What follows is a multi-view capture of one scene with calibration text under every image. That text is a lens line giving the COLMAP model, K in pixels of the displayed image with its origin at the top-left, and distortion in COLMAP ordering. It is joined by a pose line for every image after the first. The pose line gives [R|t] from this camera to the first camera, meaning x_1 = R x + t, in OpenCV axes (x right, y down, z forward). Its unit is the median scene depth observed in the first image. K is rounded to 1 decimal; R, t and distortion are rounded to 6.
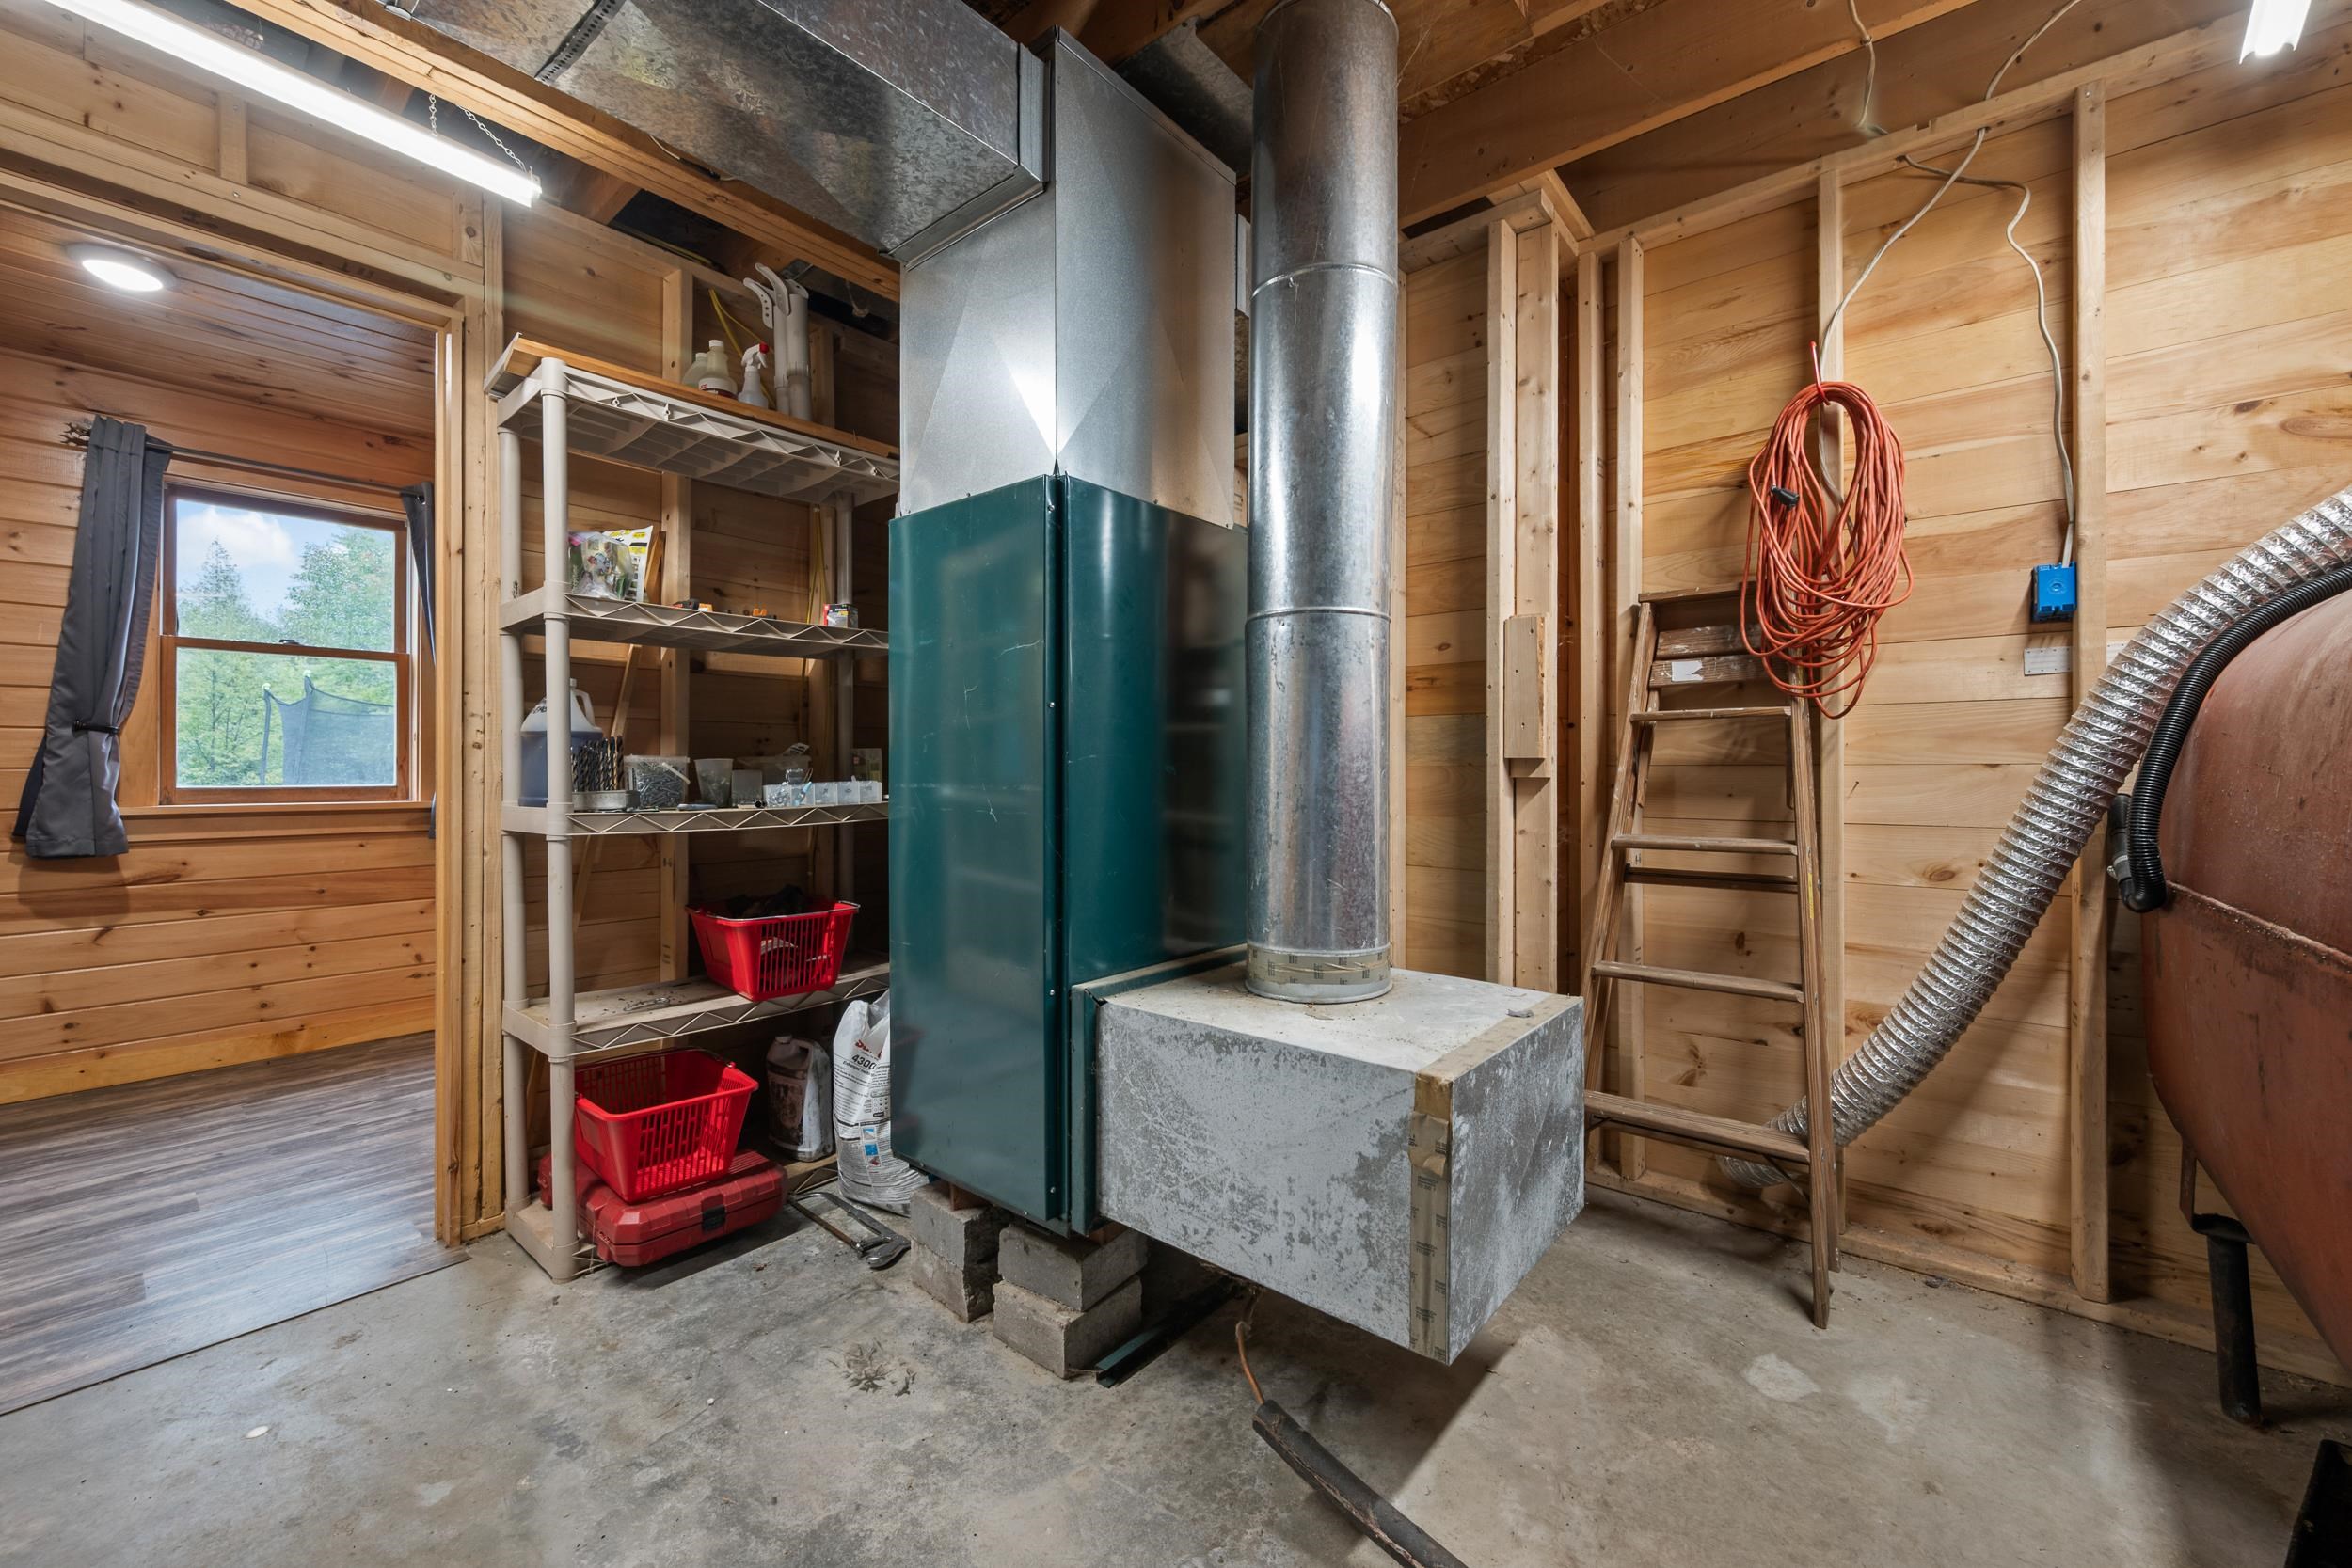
lens RADIAL K [[924.4, 0, 1178.1], [0, 924.4, 762.4], [0, 0, 1]] dist [-0.000911, -0.000325]
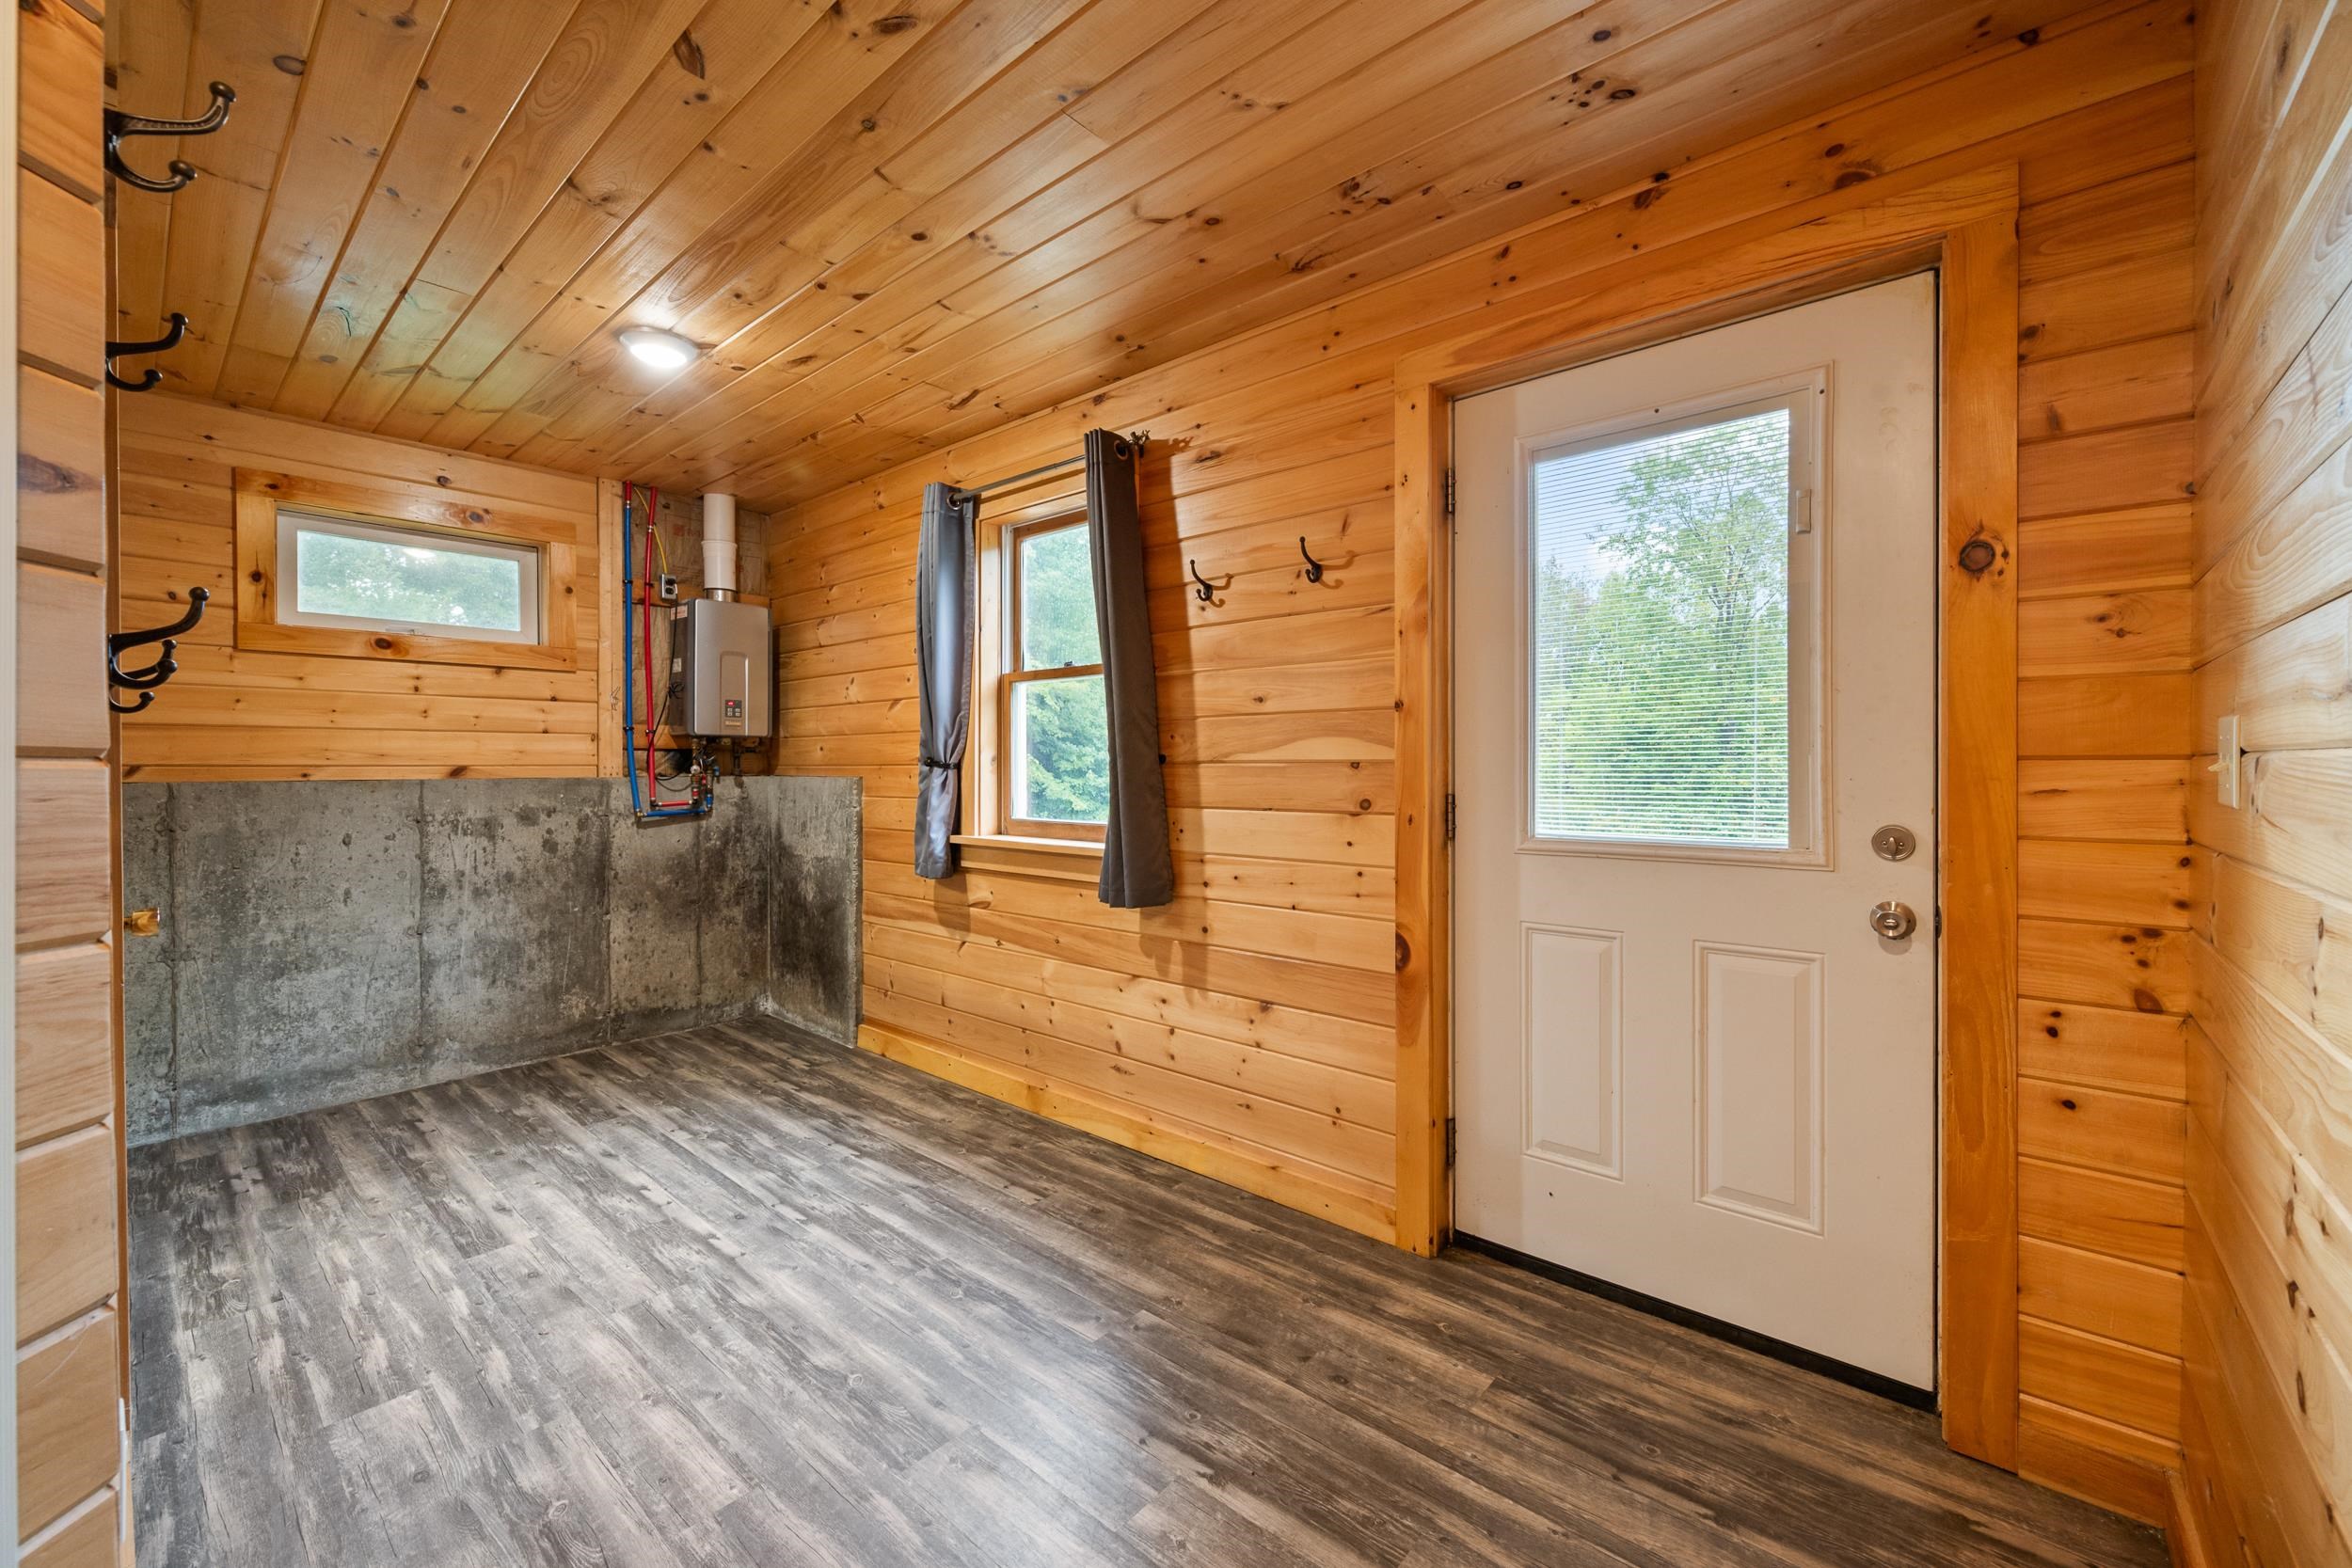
lens RADIAL K [[924.4, 0, 1178.1], [0, 924.4, 762.4], [0, 0, 1]] dist [-0.000911, -0.000325]
pose [[-0.011302, 0.001168, -0.999935, -0.050379], [0.005844, 0.999982, 0.001102, -0.039390], [0.999919, -0.005832, -0.011309, 1.375075]]
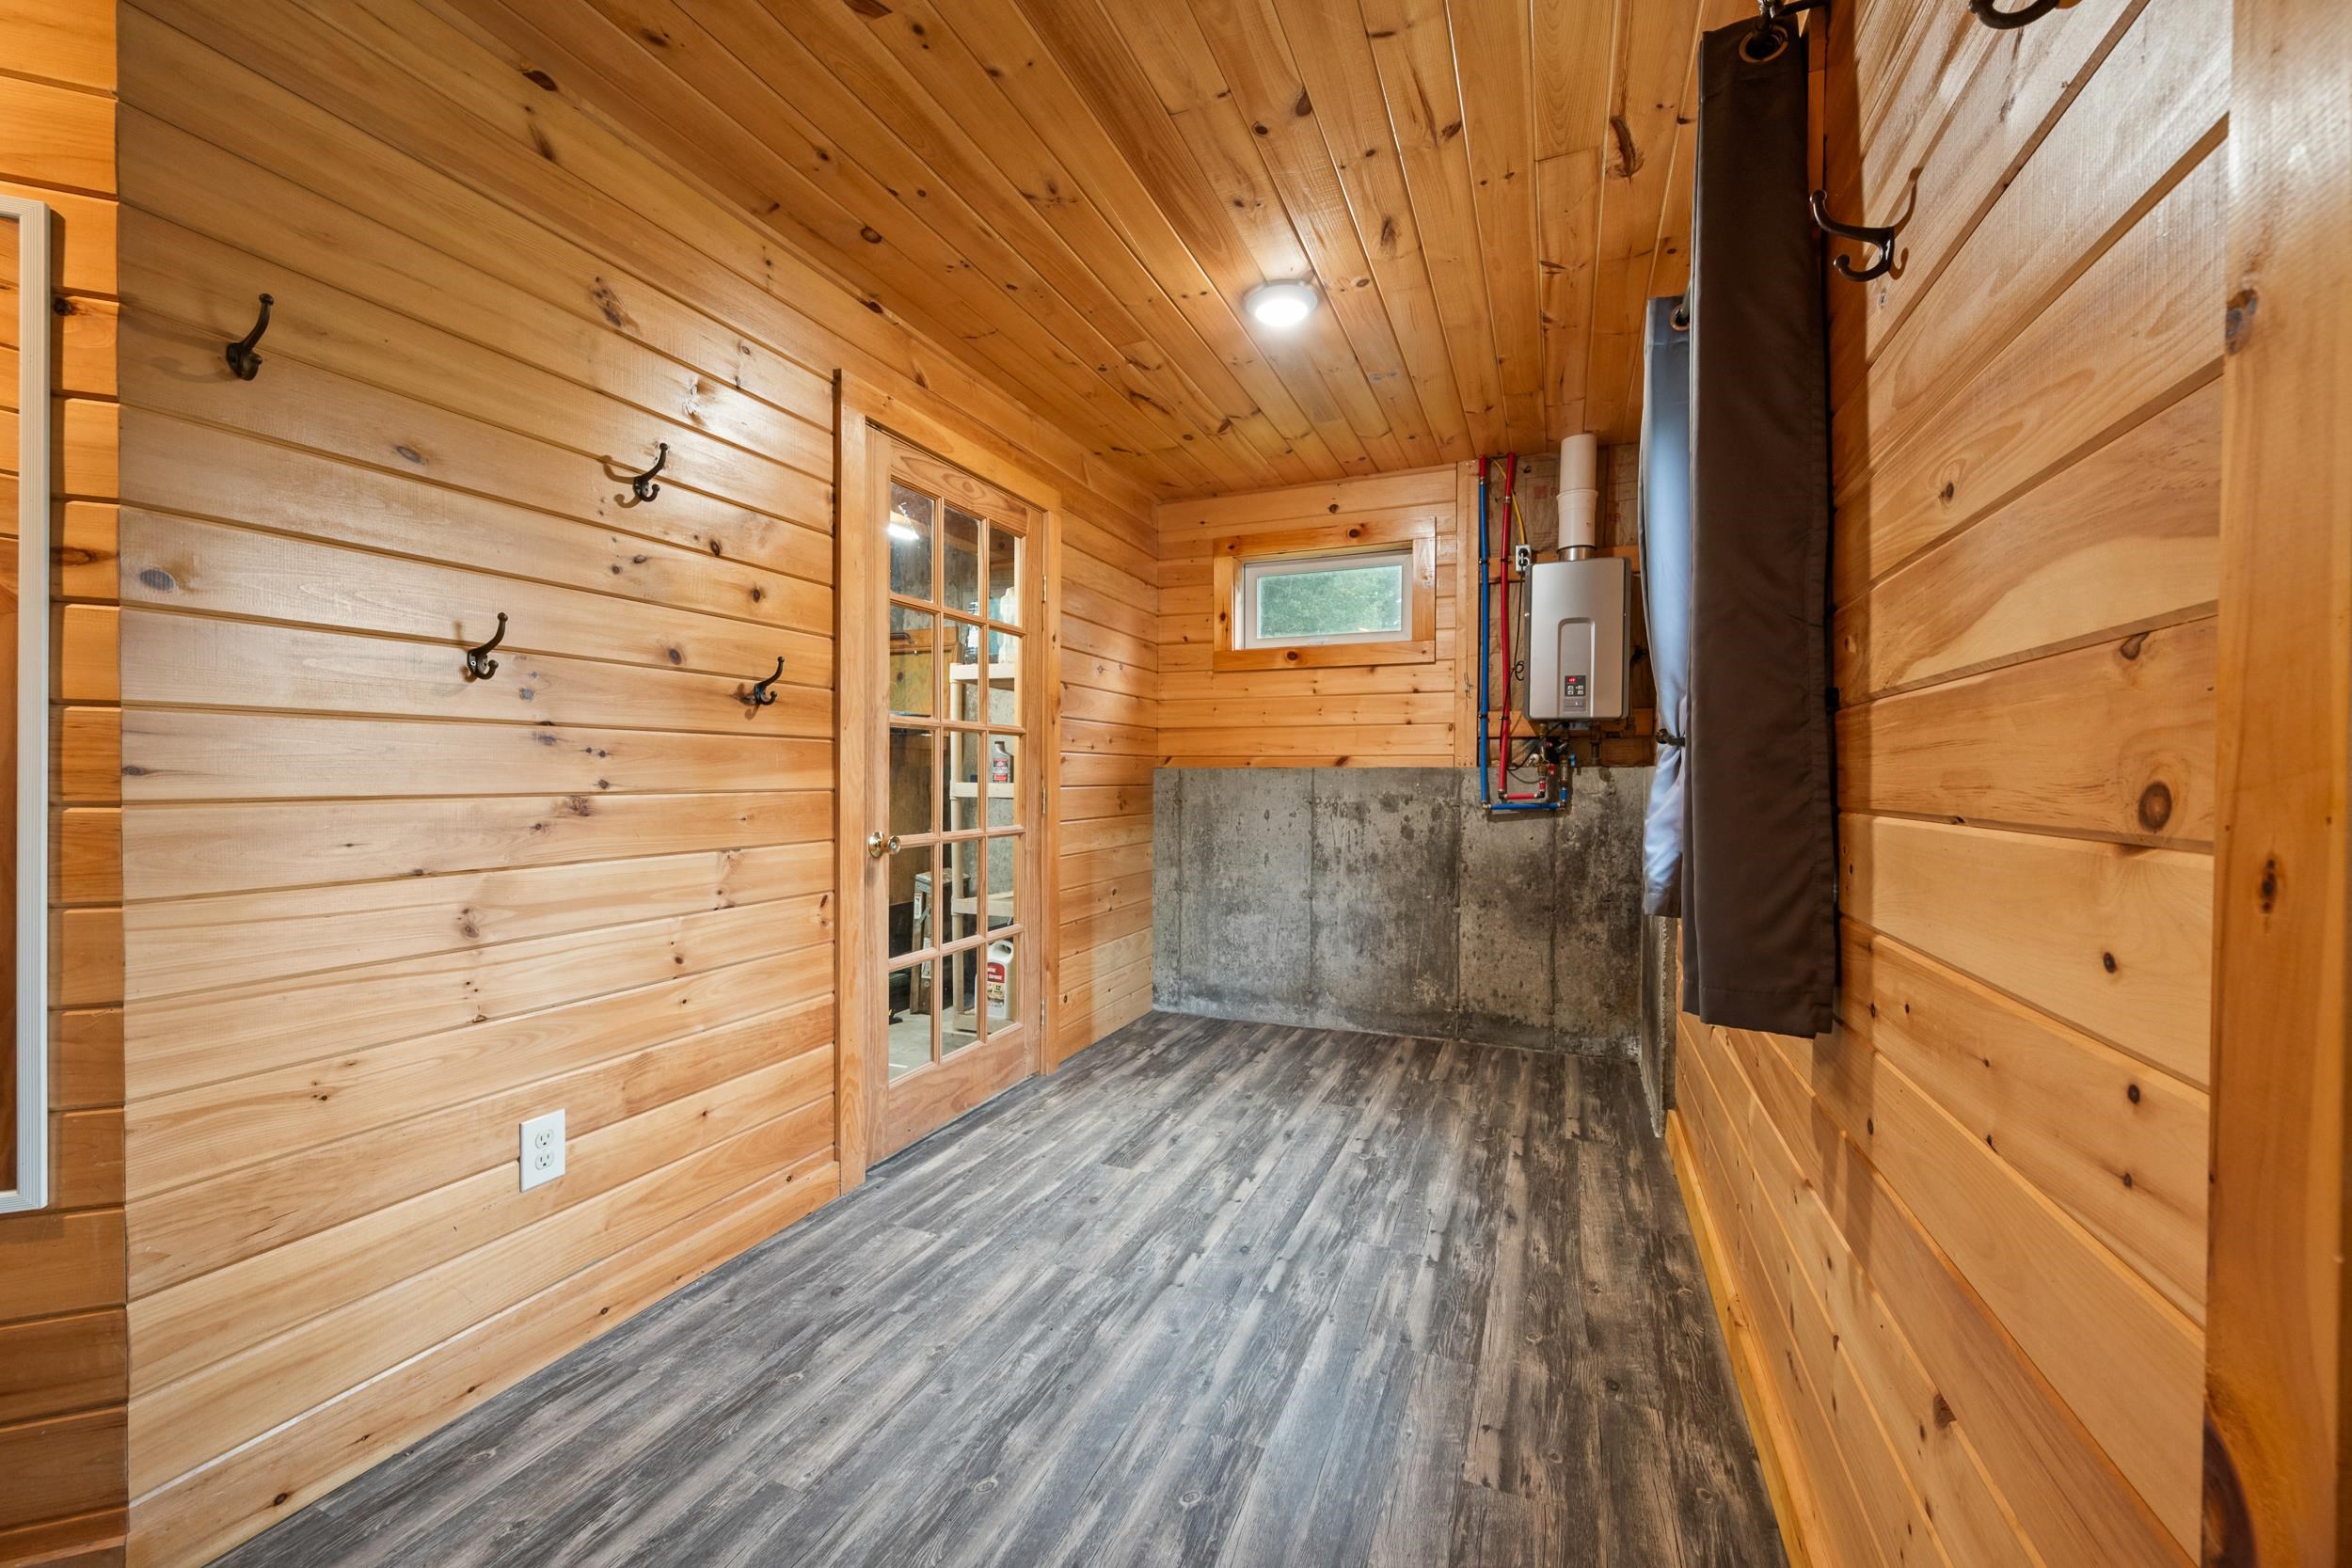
lens RADIAL K [[913.7, 0, 1180.4], [0, 913.7, 780.5], [0, 0, 1]] dist [-0.000555, -0.000173]
pose [[-0.951750, 0.003120, -0.306857, -0.615099], [0.002121, 0.999991, 0.003587, -0.007005], [0.306866, 0.002763, -0.951749, 1.647579]]
